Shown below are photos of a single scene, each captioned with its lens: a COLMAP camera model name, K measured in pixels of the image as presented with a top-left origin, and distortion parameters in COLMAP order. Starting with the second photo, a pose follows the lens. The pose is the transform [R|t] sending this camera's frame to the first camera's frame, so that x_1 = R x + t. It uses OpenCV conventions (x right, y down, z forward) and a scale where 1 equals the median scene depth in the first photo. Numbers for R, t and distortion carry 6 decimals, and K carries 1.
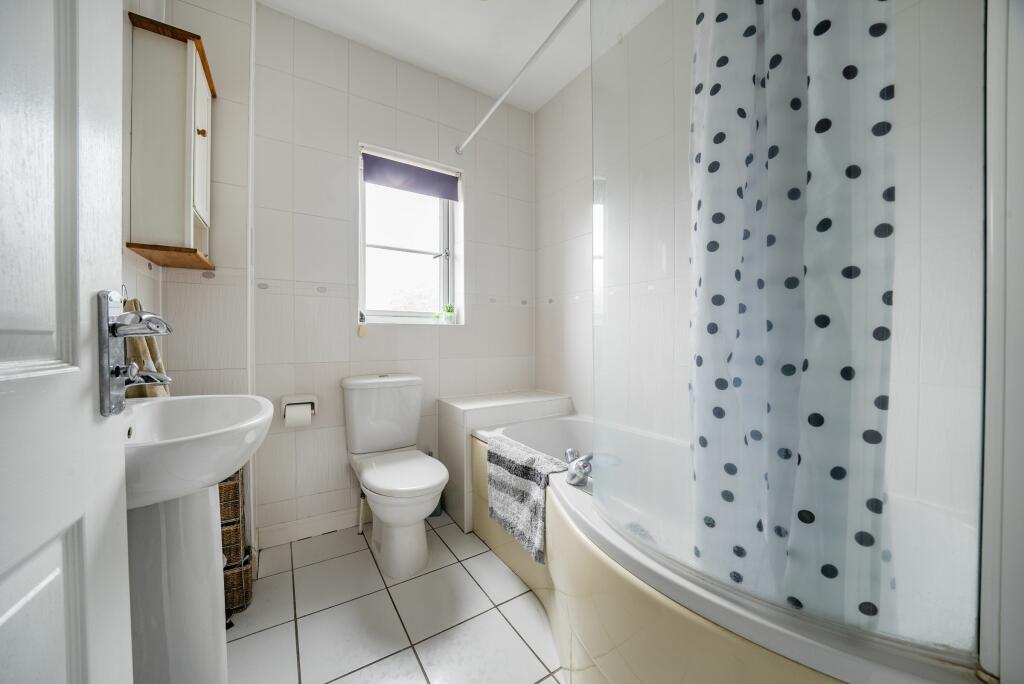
lens RADIAL K [[354.7, 0, 510.5], [0, 354.7, 343.6], [0, 0, 1]] dist [-0.003269, -0.000193]
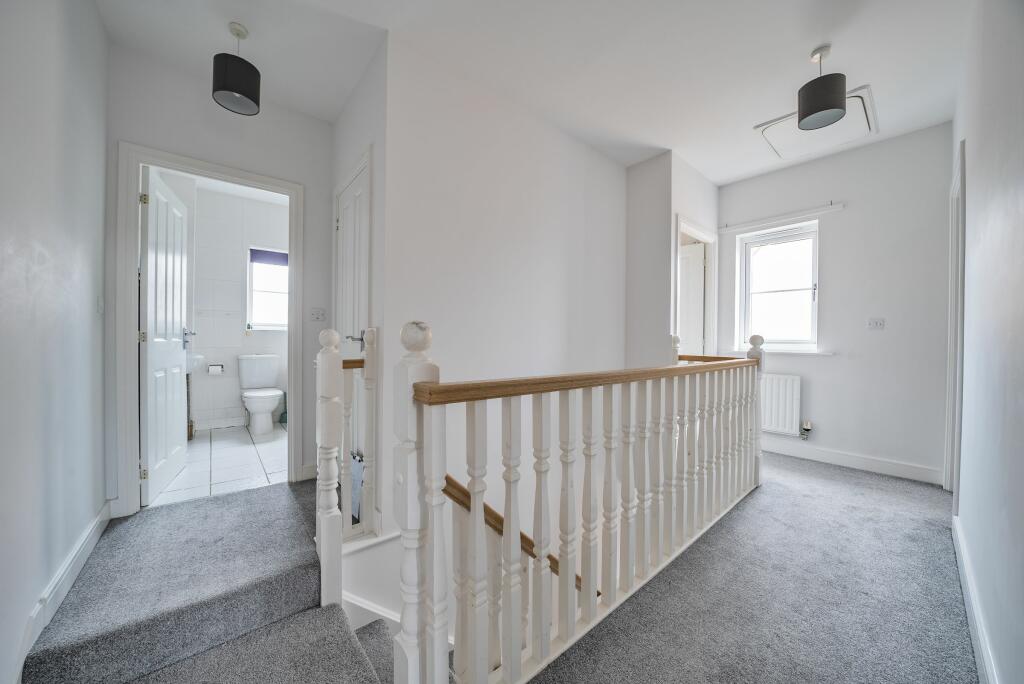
lens RADIAL K [[354.7, 0, 513.5], [0, 354.7, 343.3], [0, 0, 1]] dist [-0.003269, -0.000193]
pose [[0.991735, 0.007682, 0.128073, 0.933279], [-0.006659, 0.999942, -0.008411, 0.033795], [-0.128130, 0.007489, 0.991729, -1.385173]]
